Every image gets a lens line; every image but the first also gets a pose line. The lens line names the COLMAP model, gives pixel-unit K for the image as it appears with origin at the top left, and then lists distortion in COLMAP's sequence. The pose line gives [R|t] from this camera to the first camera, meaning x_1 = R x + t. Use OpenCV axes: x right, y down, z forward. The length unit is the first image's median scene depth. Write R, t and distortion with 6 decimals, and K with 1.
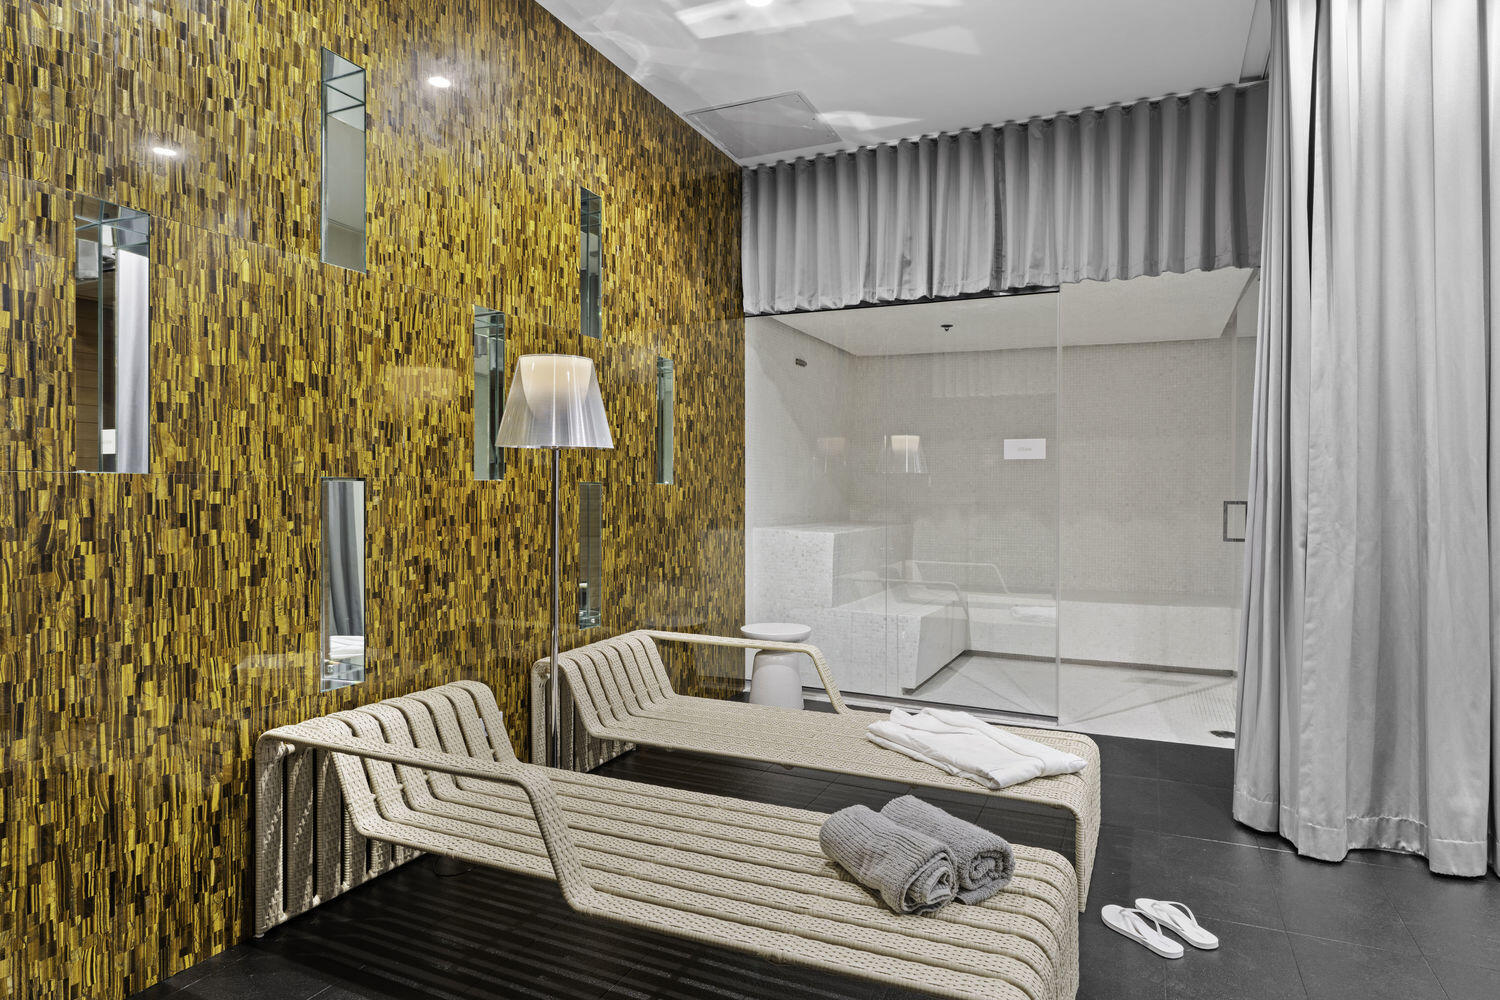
lens RADIAL K [[851.5, 0, 750.3], [0, 851.5, 497.9], [0, 0, 1]] dist [0.000115, -0.000288]
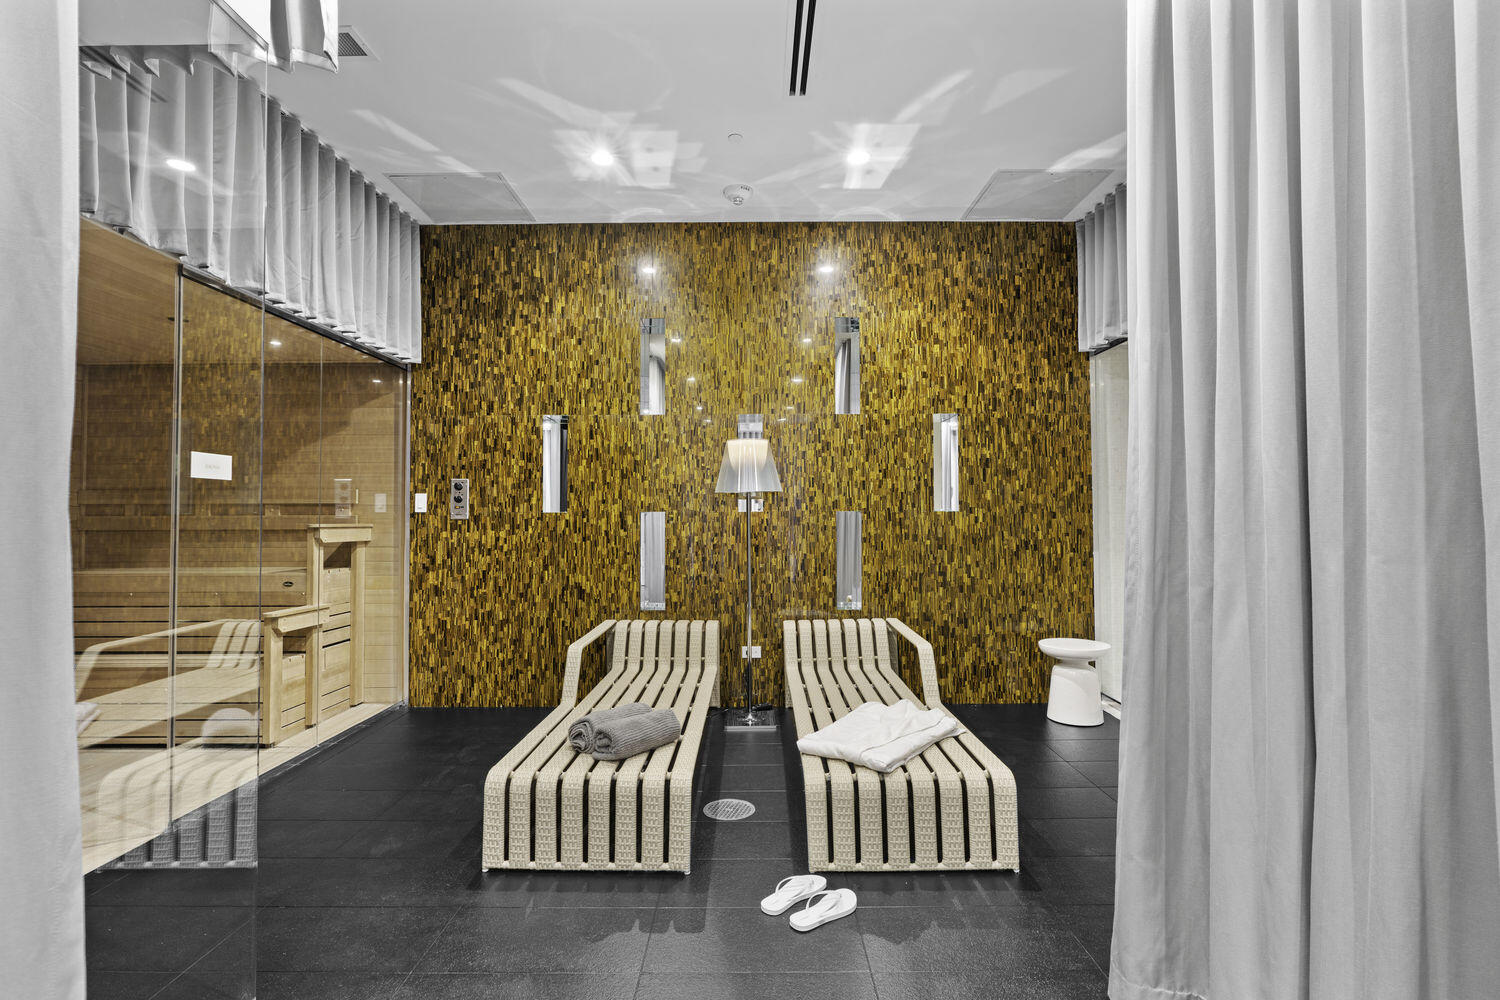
lens RADIAL K [[683.9, 0, 745.7], [0, 683.9, 501.3], [0, 0, 1]] dist [-0.001745, -0.000113]
pose [[0.395996, -0.017336, -0.918089, 0.748315], [-0.009189, 0.999697, -0.022840, -0.005170], [0.918206, 0.017481, 0.395717, 0.322742]]
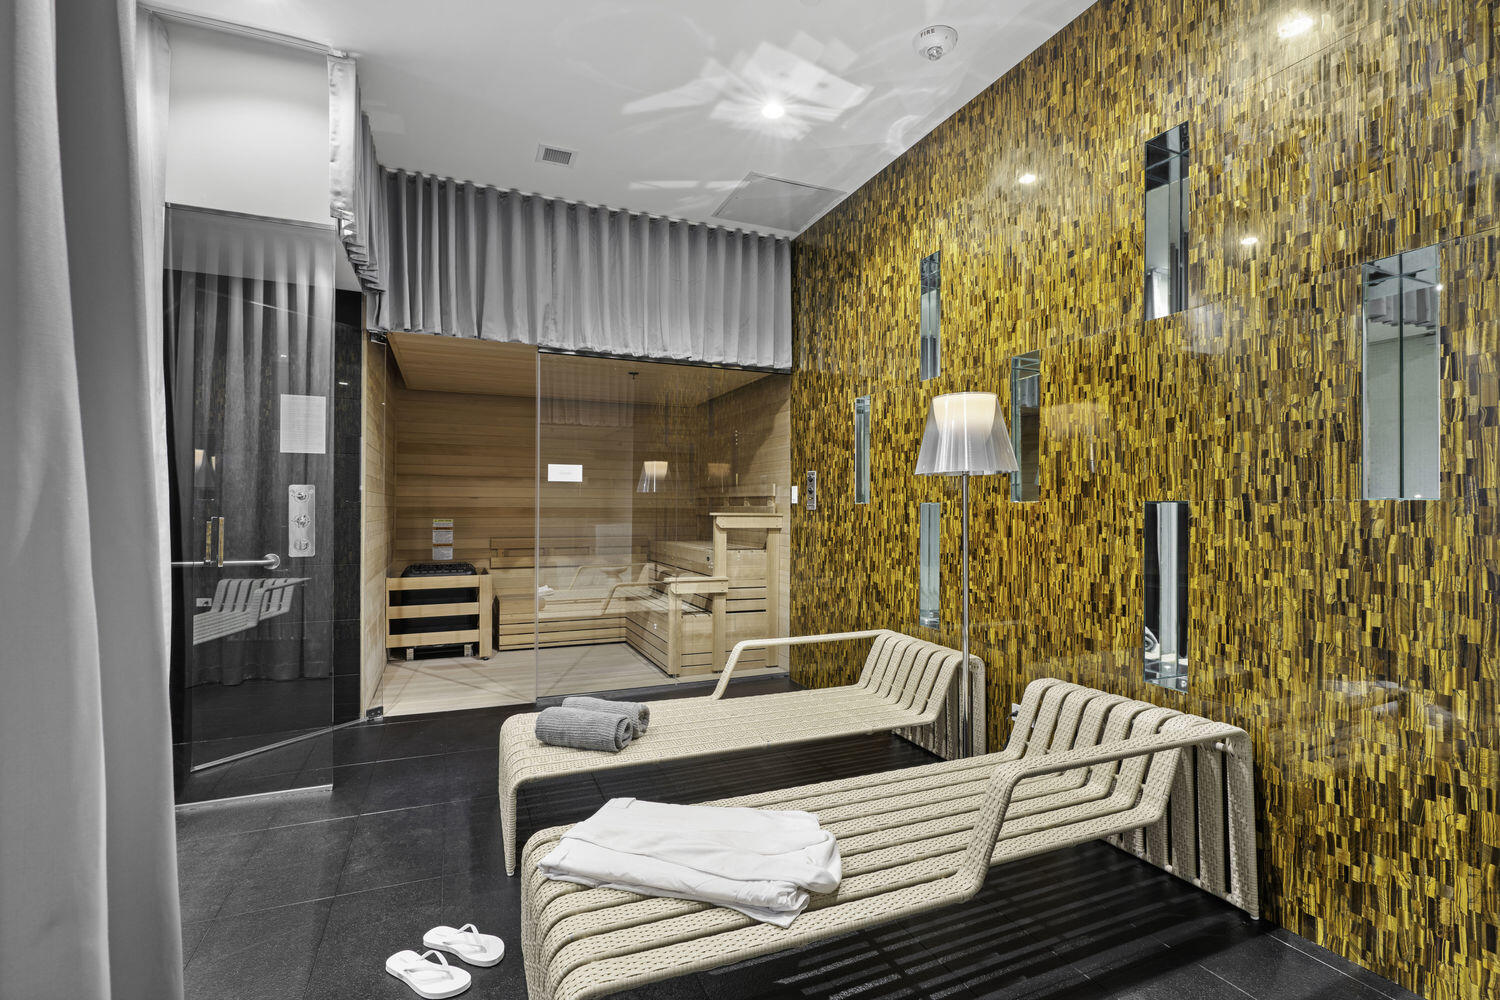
lens RADIAL K [[683.9, 0, 747.0], [0, 683.9, 506.3], [0, 0, 1]] dist [-0.001745, -0.000113]
pose [[-0.673882, -0.000806, -0.738838, 0.482903], [-0.010391, 0.999911, 0.008387, -0.012092], [0.738765, 0.013330, -0.673831, 1.010234]]
